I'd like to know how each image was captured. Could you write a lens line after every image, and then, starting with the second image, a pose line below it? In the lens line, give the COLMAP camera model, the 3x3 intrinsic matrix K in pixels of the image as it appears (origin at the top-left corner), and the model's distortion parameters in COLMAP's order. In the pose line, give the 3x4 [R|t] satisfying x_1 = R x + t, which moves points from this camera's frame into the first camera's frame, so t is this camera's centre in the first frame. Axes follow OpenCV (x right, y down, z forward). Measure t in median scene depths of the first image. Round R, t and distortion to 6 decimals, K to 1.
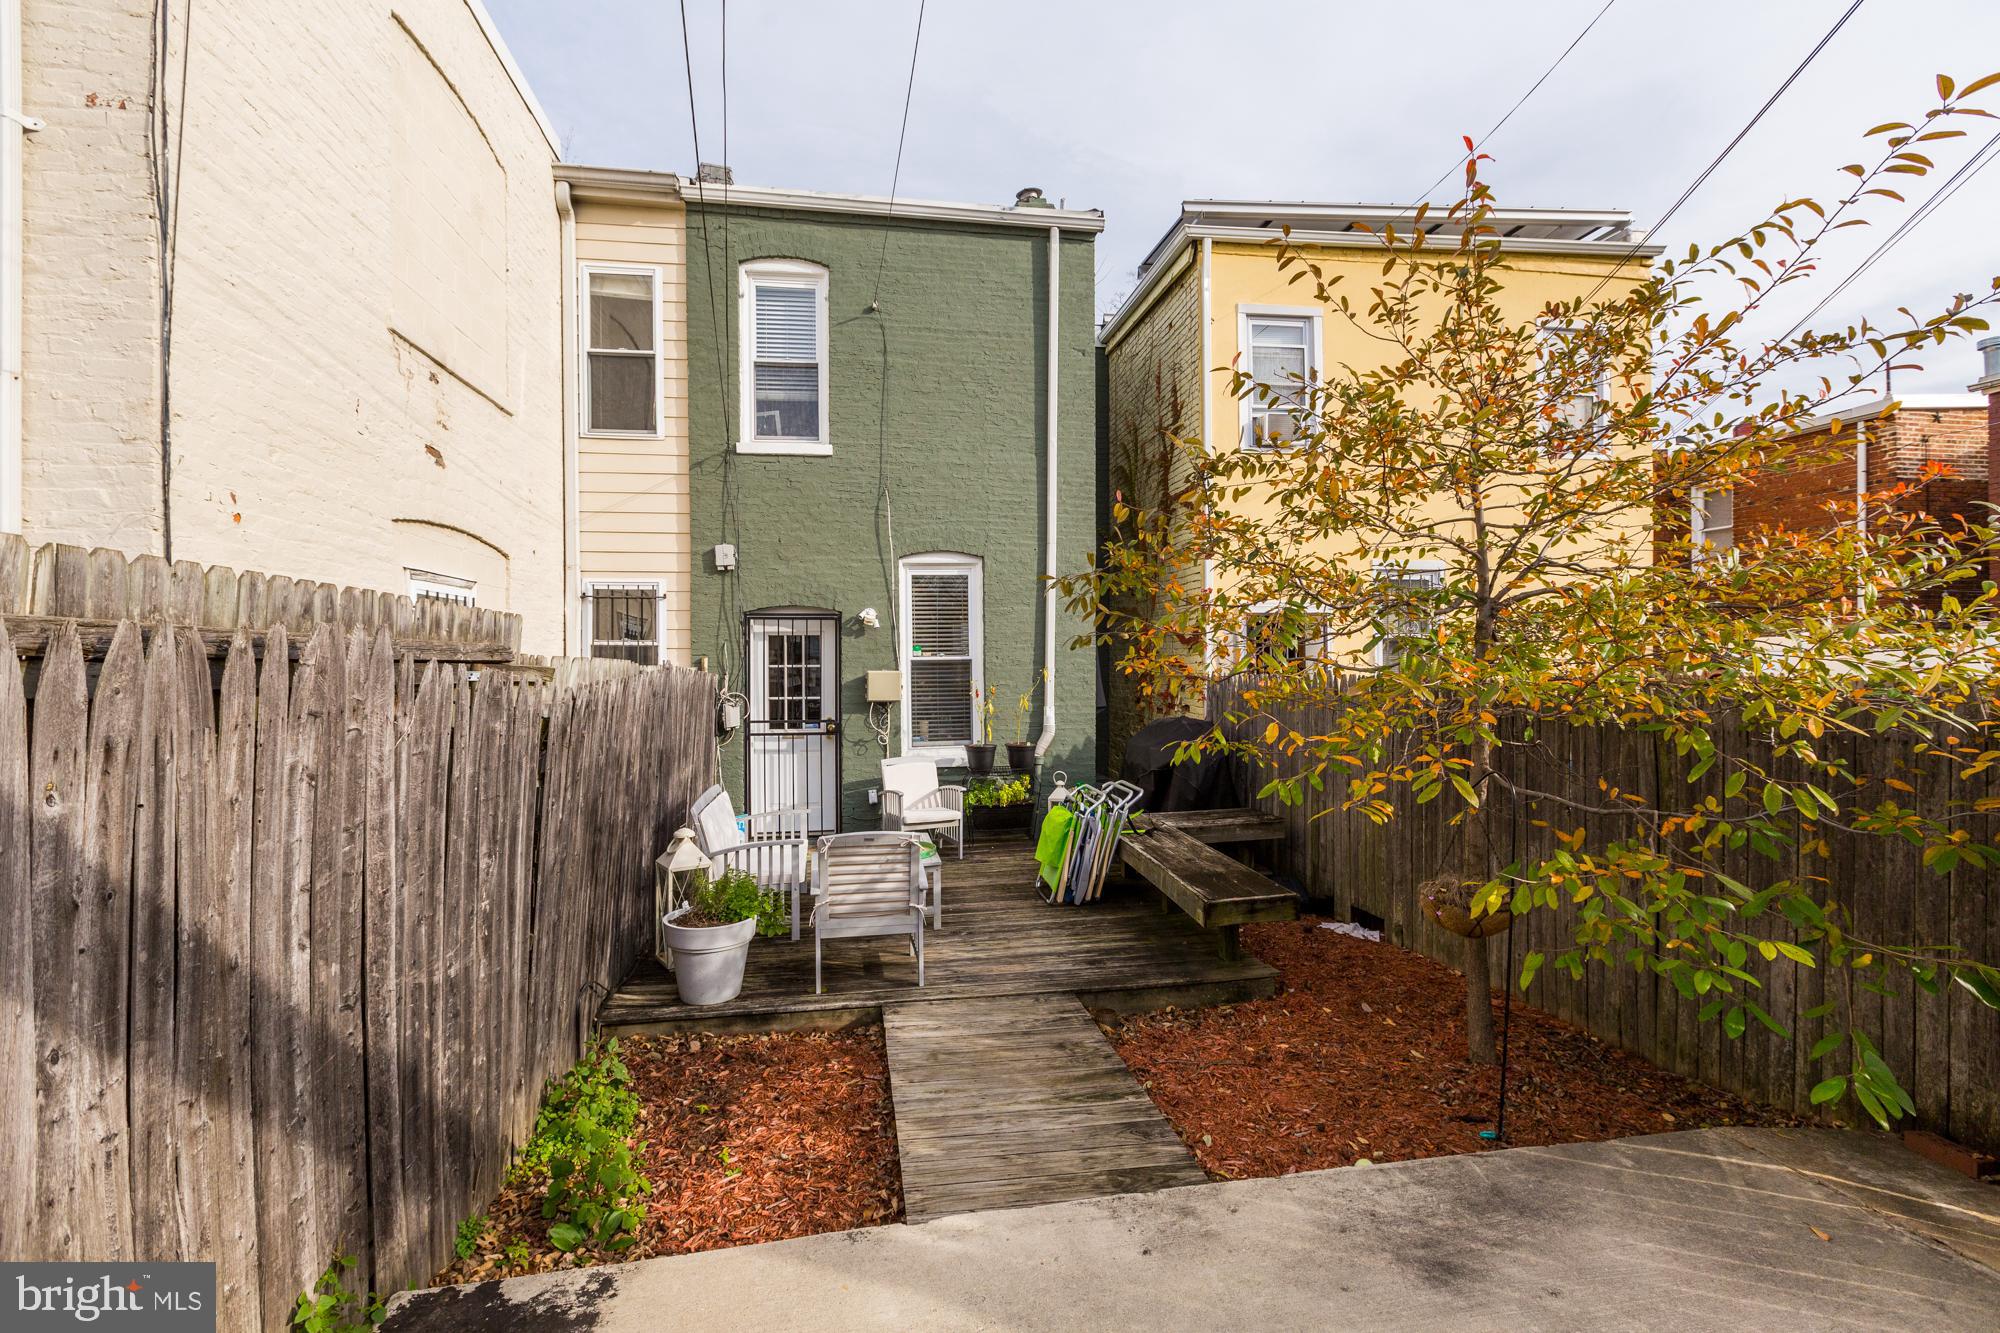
lens RADIAL K [[936.1, 0, 1008.9], [0, 936.1, 619.3], [0, 0, 1]] dist [-0.025766, 0.000393]
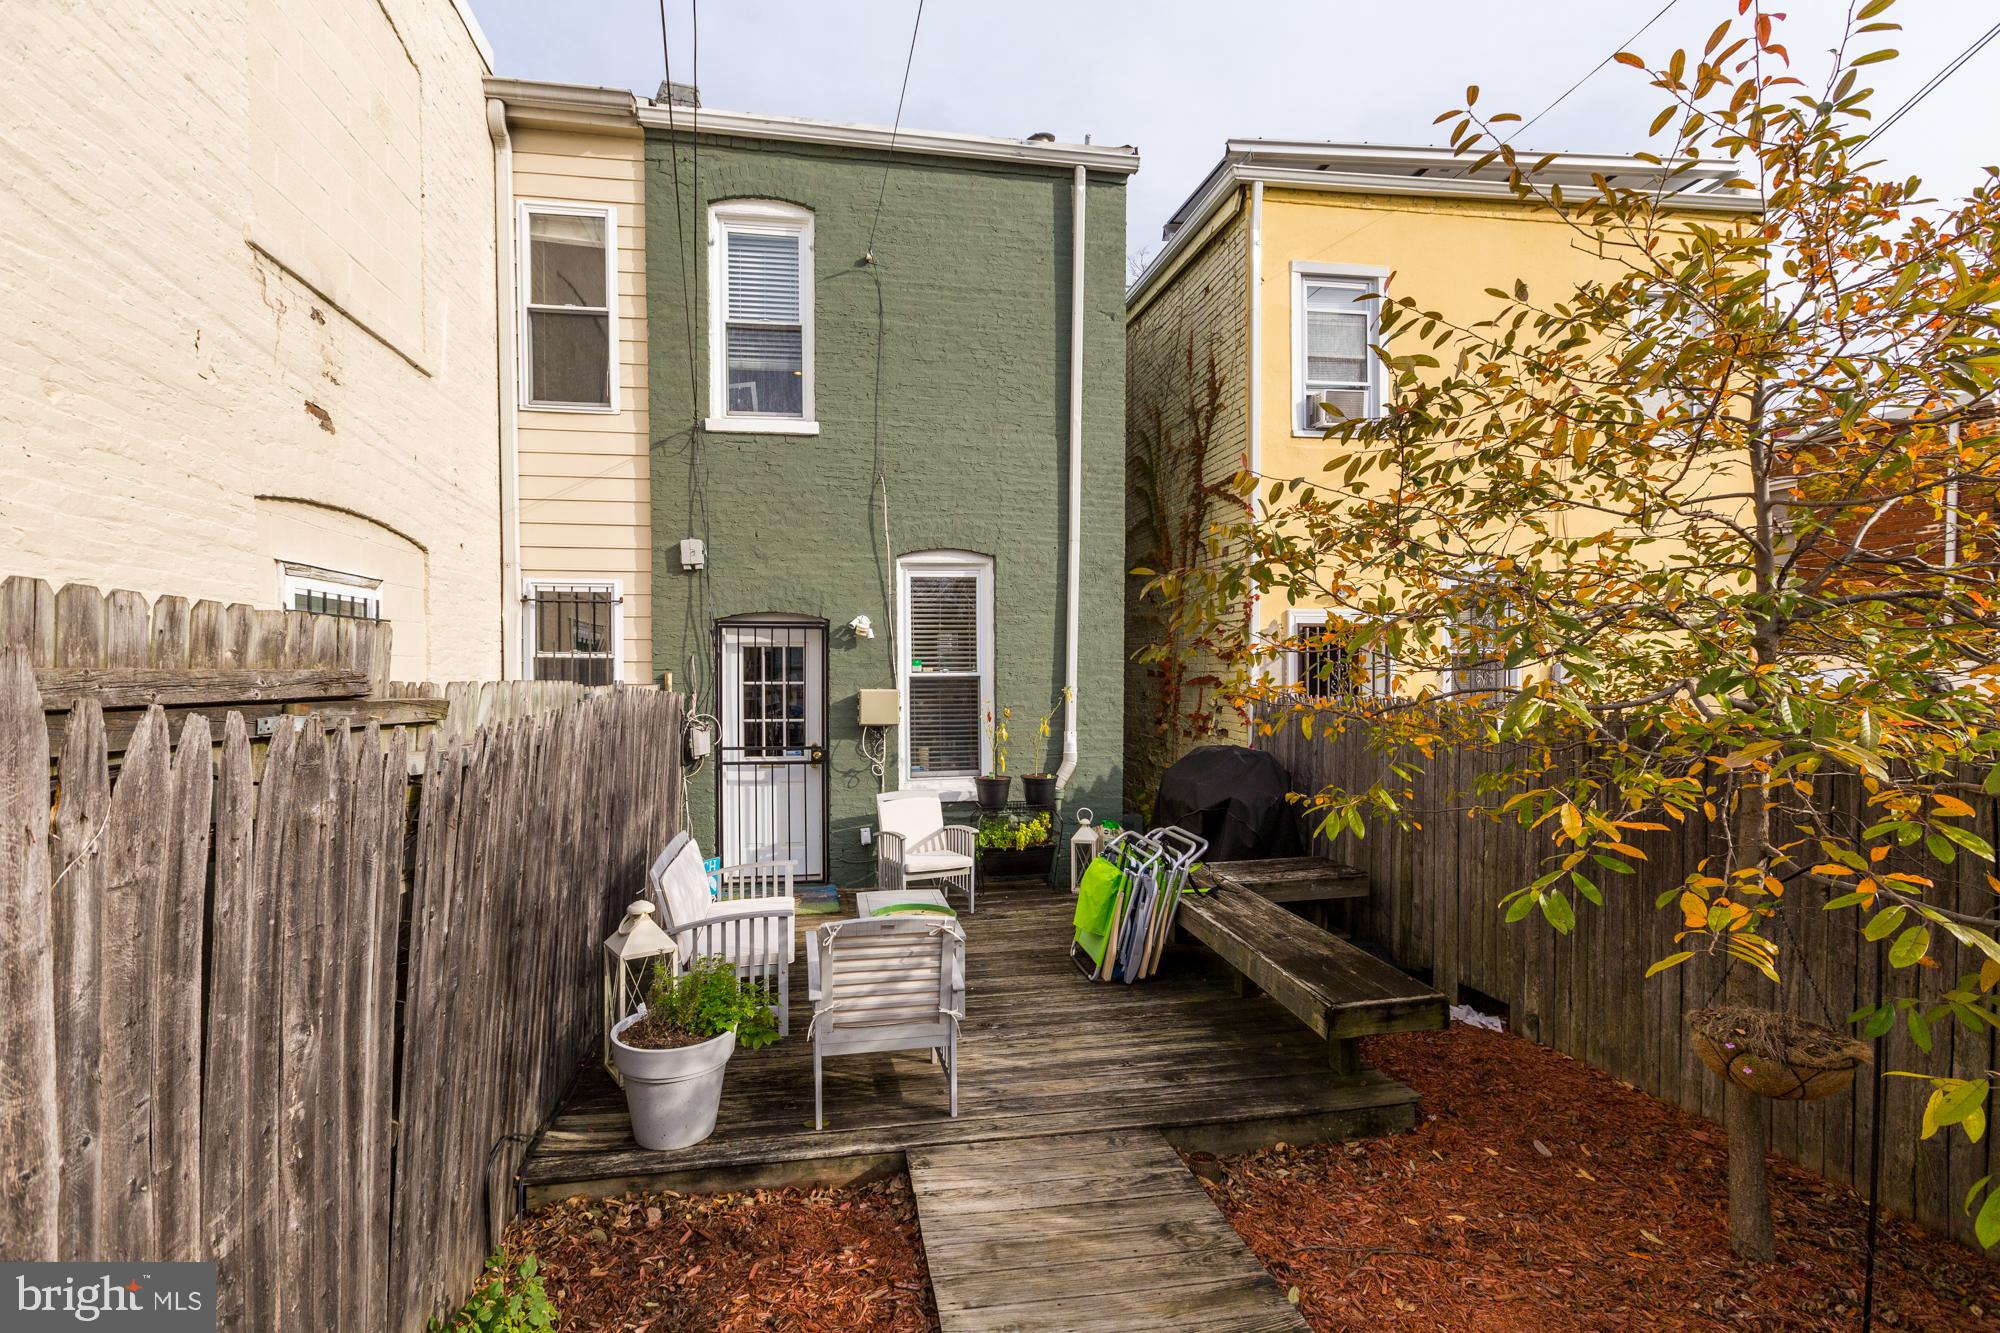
lens RADIAL K [[934.1, 0, 968.8], [0, 934.1, 650.5], [0, 0, 1]] dist [-0.018055, -0.000243]
pose [[0.999969, 0.005549, -0.005596, -0.056645], [-0.005406, 0.999667, 0.025244, -0.002455], [0.005734, -0.025213, 0.999666, 0.181653]]
